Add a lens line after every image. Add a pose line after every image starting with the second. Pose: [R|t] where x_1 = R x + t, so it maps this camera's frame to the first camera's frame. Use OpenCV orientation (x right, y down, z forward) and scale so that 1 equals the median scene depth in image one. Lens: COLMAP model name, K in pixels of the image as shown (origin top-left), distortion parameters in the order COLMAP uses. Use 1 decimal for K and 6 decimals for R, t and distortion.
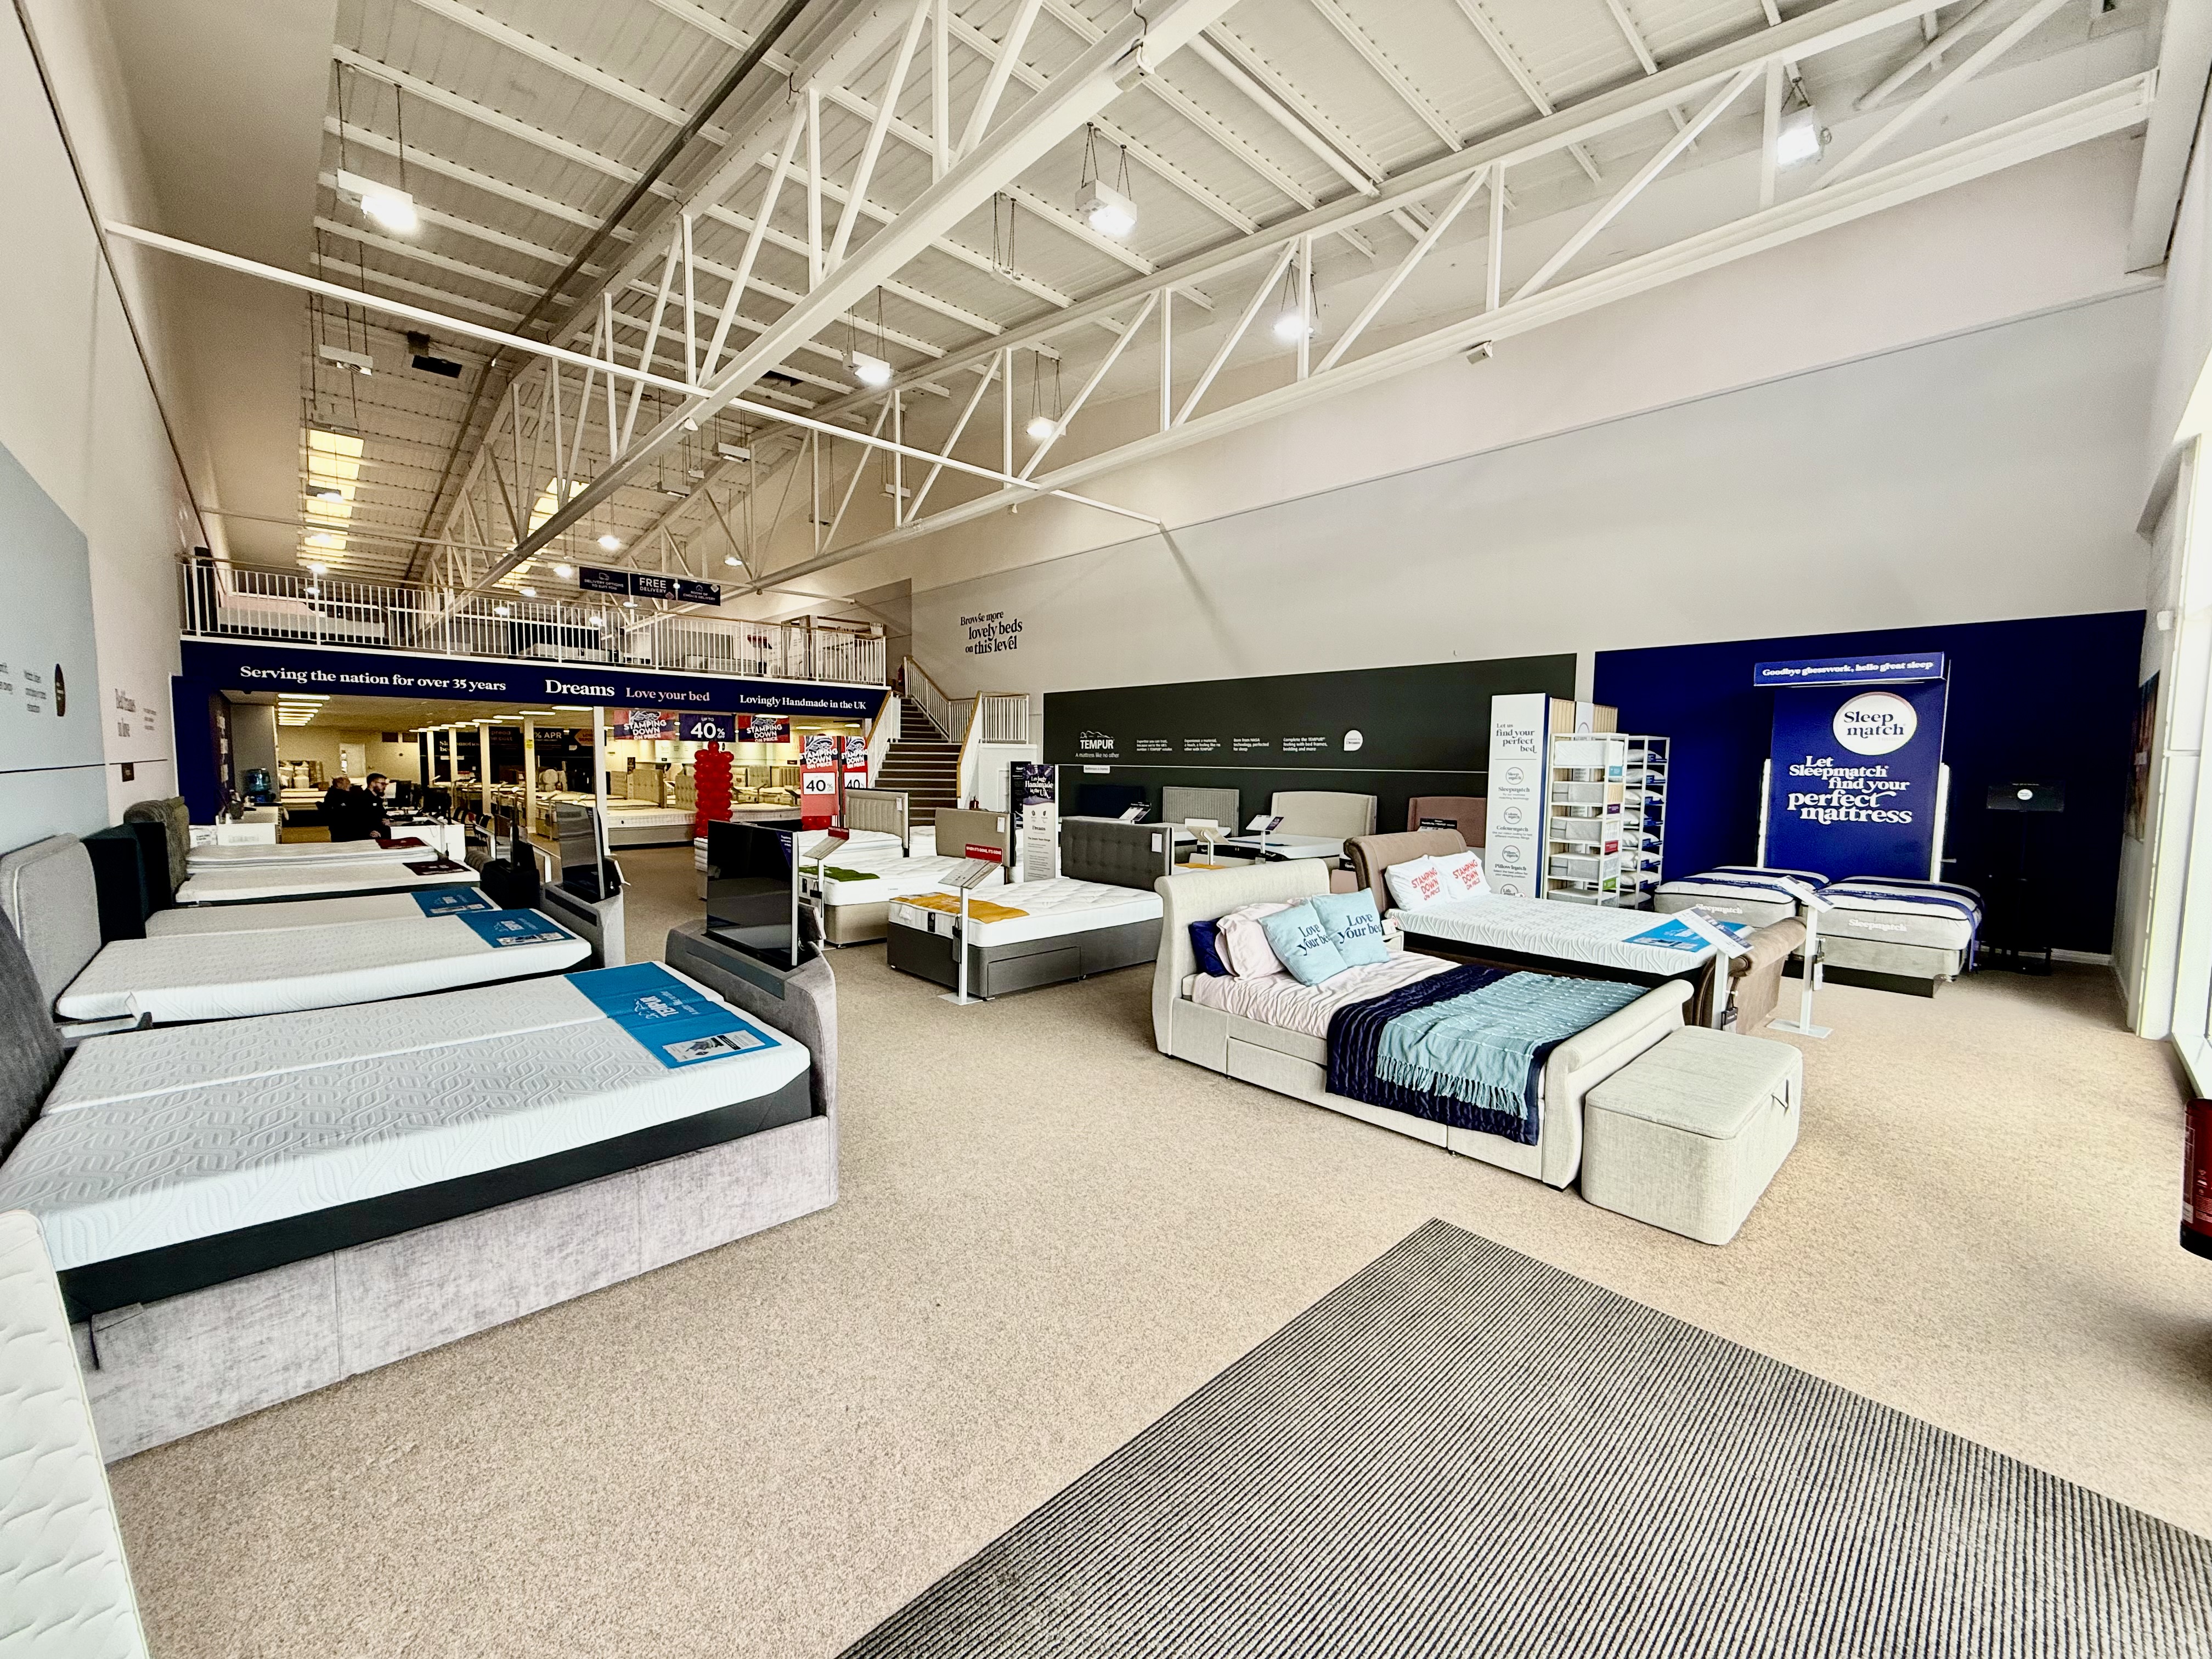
lens RADIAL K [[878.3, 0, 1094.8], [0, 878.3, 825.6], [0, 0, 1]] dist [-0.001513, -0.000322]
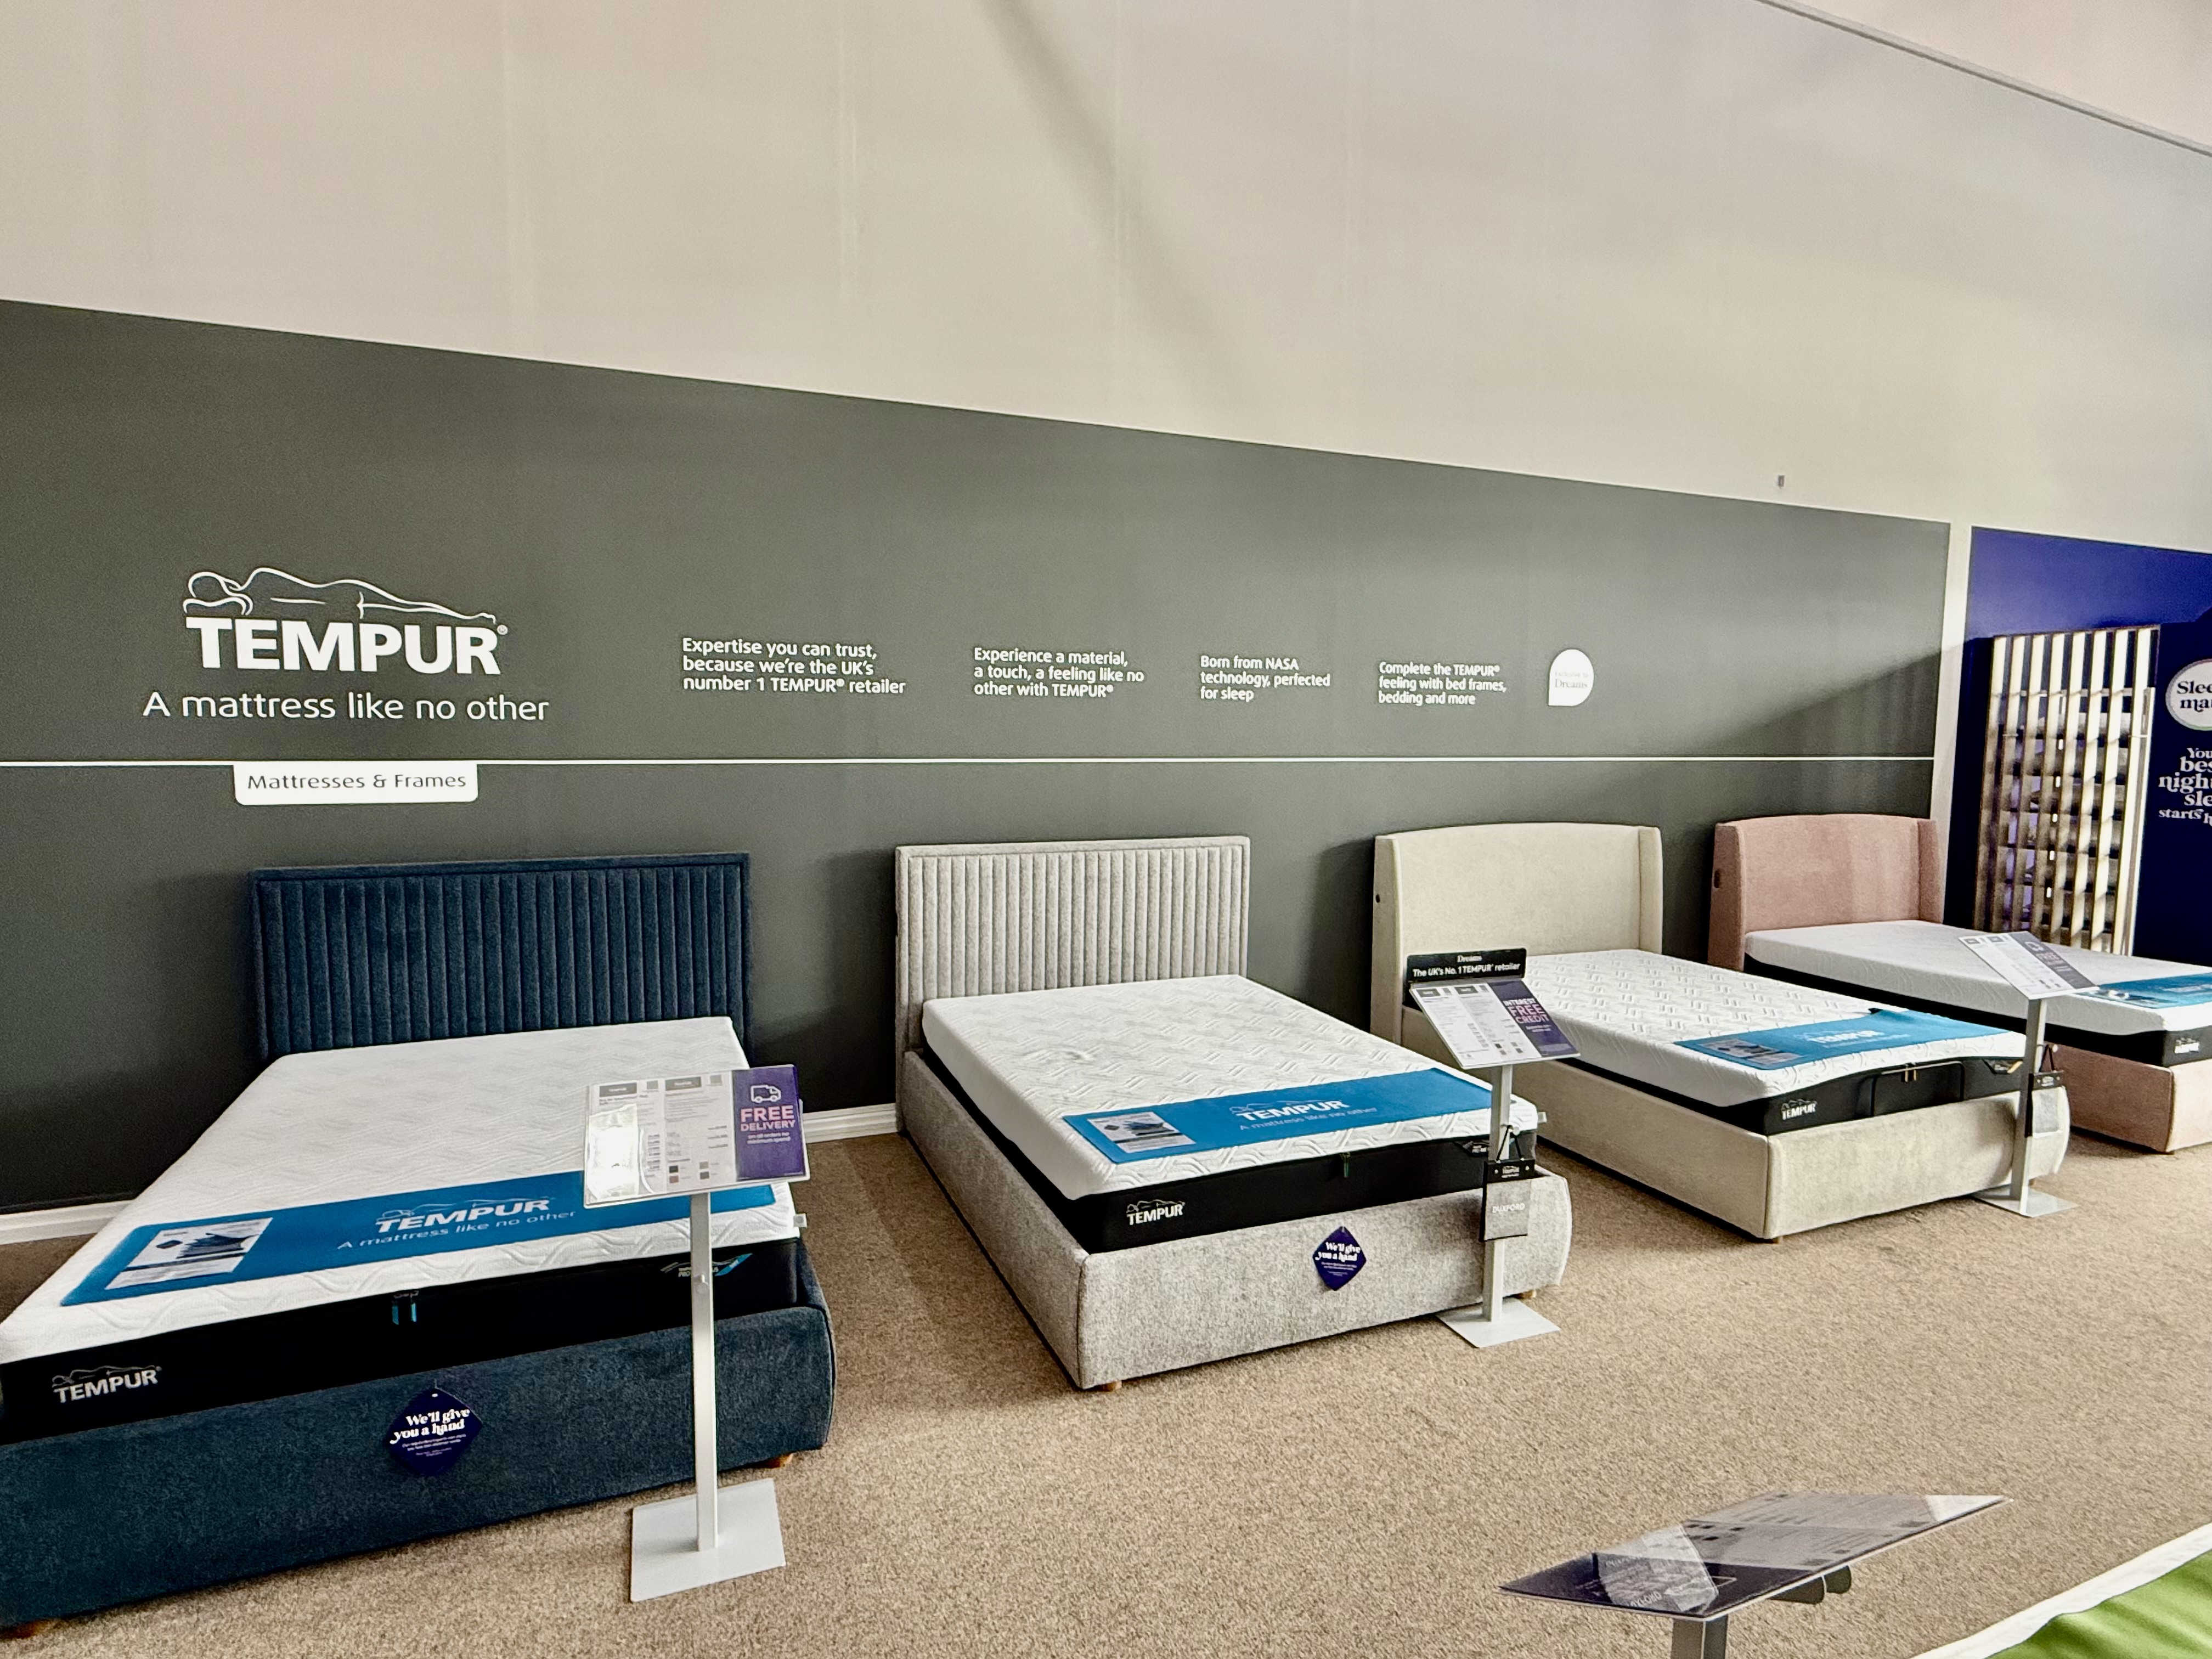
lens RADIAL K [[1147.8, 0, 1111.1], [0, 1147.8, 824.3], [0, 0, 1]] dist [-0.000040, -0.000809]
pose [[0.347427, -0.087554, 0.933611, -0.356721], [0.065395, 0.995470, 0.069019, -0.130536], [-0.935424, 0.037074, 0.351579, 1.620026]]
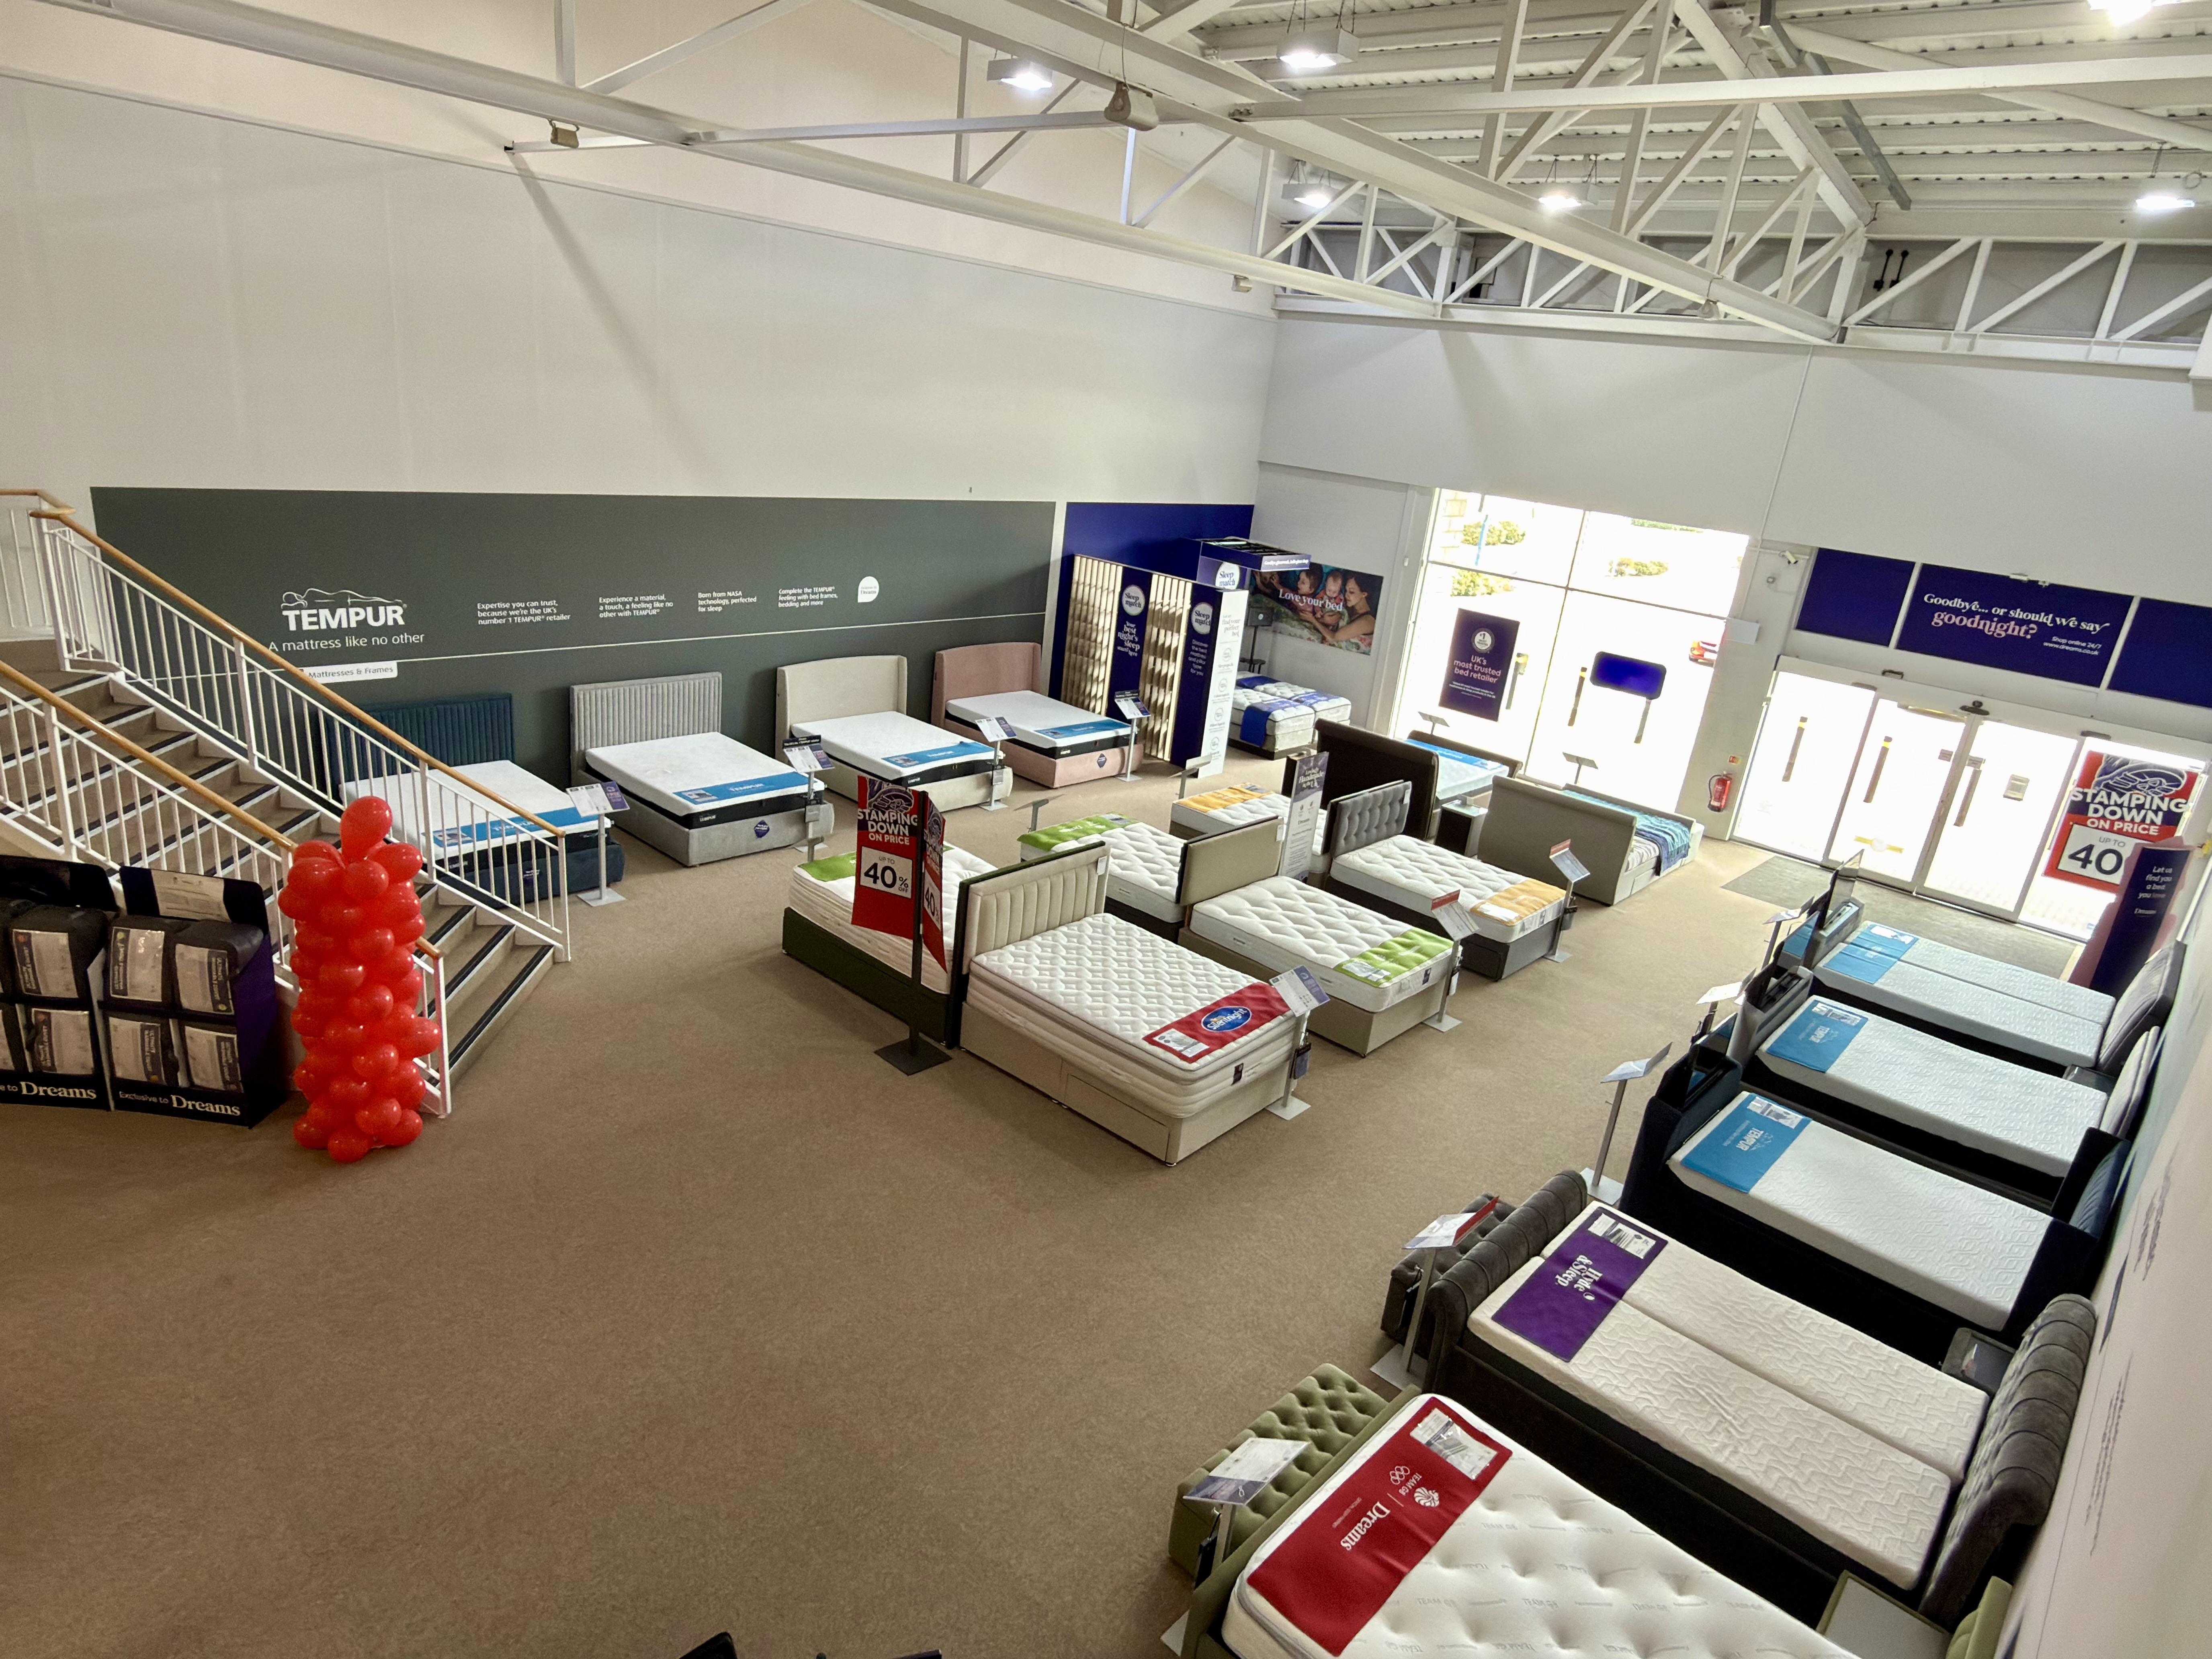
lens RADIAL K [[1285.2, 0, 1116.0], [0, 1285.2, 833.6], [0, 0, 1]] dist [-0.001602, 0.005939]
pose [[-0.095158, -0.354735, 0.930112, -1.425655], [-0.040951, 0.934956, 0.352393, -0.495461], [-0.994619, -0.004556, -0.103495, 1.432037]]
